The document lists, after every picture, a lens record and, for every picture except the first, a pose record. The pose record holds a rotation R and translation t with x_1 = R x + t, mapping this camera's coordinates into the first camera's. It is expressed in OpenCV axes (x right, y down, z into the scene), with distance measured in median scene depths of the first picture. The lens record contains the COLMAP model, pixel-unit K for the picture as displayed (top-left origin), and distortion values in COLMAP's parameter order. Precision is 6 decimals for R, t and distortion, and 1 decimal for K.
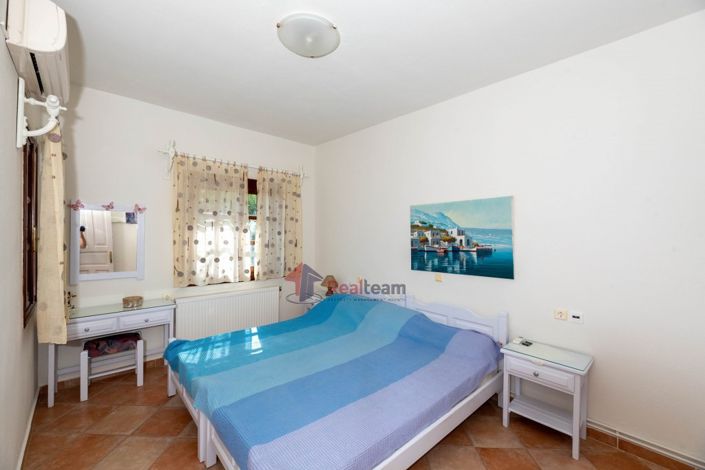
lens RADIAL K [[295.4, 0, 351.4], [0, 295.4, 233.0], [0, 0, 1]] dist [0.000198, 0.000404]
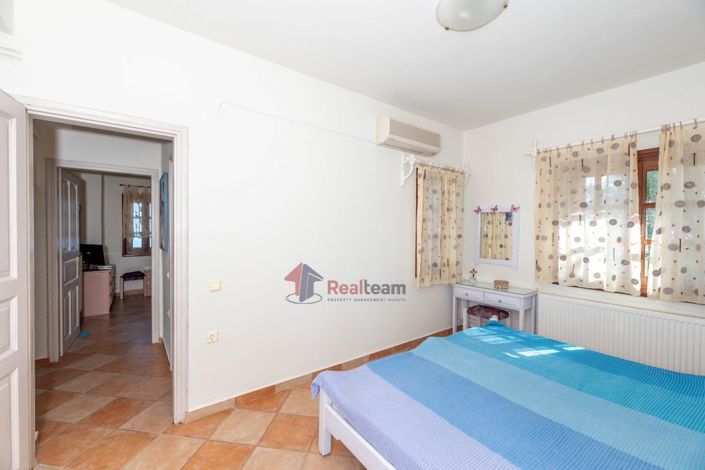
lens RADIAL K [[295.4, 0, 352.1], [0, 295.4, 236.3], [0, 0, 1]] dist [0.000198, 0.000404]
pose [[-0.118534, 0.007517, -0.992921, 0.484787], [-0.008507, 0.999927, 0.008585, 0.022925], [0.992914, 0.009464, -0.118462, 0.457573]]
